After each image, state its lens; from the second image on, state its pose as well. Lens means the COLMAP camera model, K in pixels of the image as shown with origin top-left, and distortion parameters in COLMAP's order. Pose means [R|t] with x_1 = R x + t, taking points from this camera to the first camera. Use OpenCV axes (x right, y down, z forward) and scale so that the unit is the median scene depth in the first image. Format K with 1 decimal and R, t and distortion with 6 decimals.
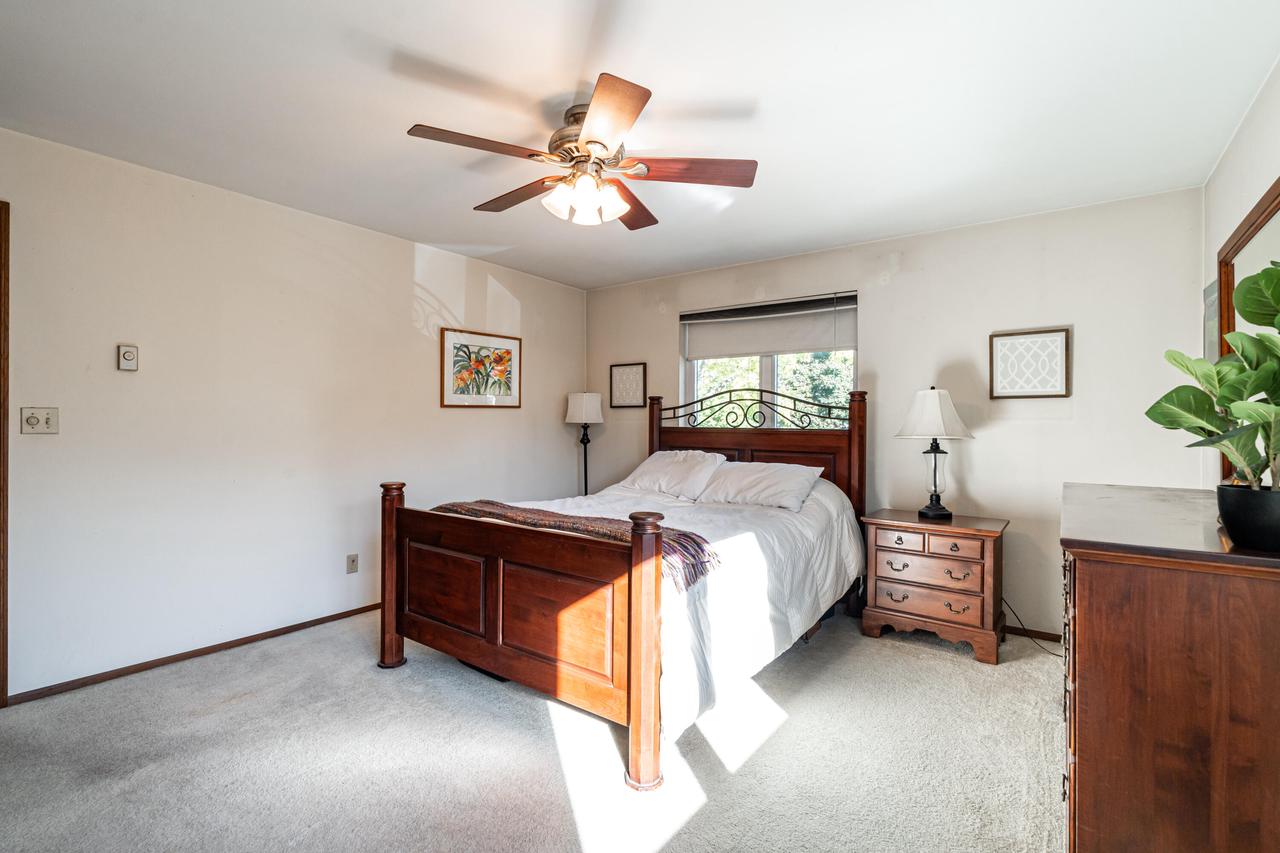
lens RADIAL K [[586.2, 0, 640.0], [0, 586.2, 426.5], [0, 0, 1]] dist [0.000698, 0.000348]
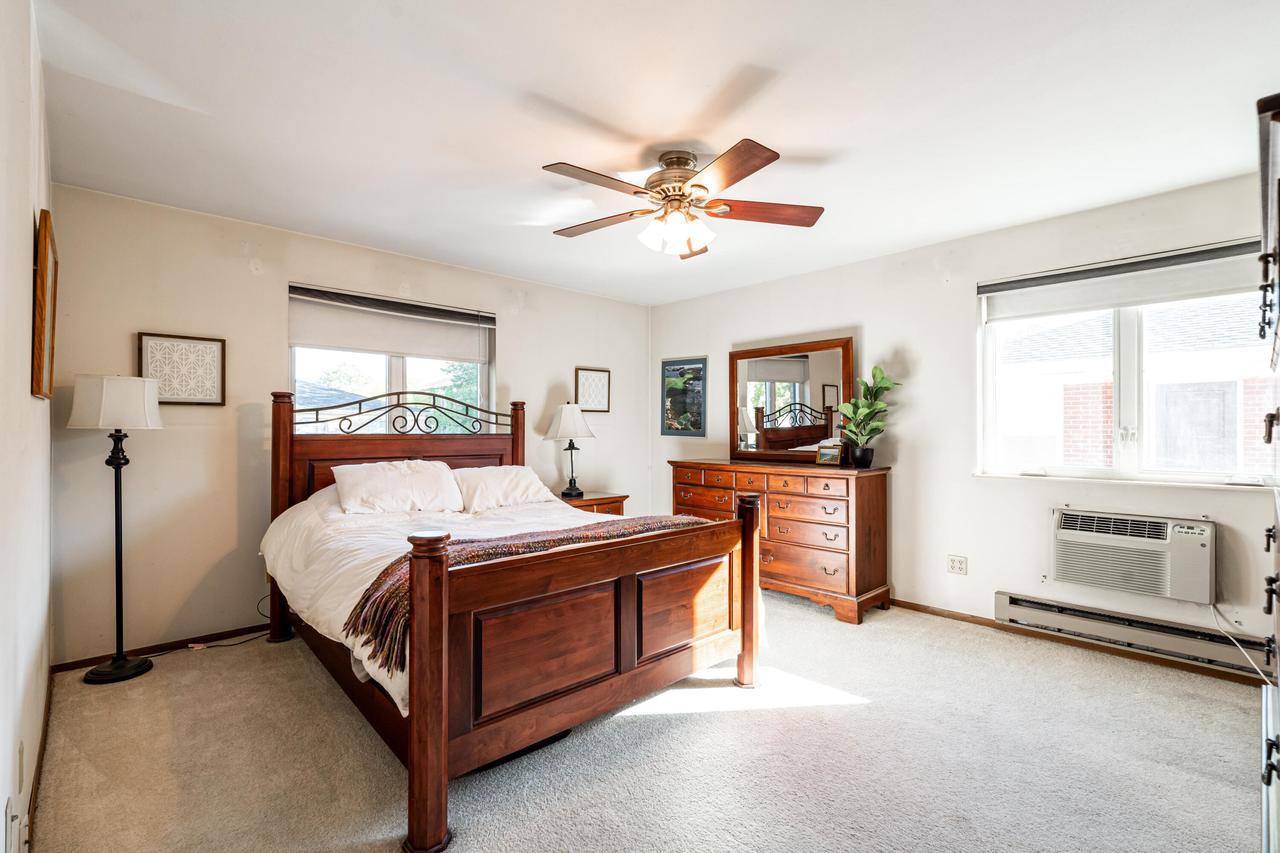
lens RADIAL K [[586.2, 0, 640.0], [0, 586.2, 426.5], [0, 0, 1]] dist [0.000698, 0.000348]
pose [[0.171820, -0.001307, 0.985128, -0.684189], [0.006723, 0.999977, 0.000154, -0.006956], [-0.985105, 0.006597, 0.171824, 0.490331]]
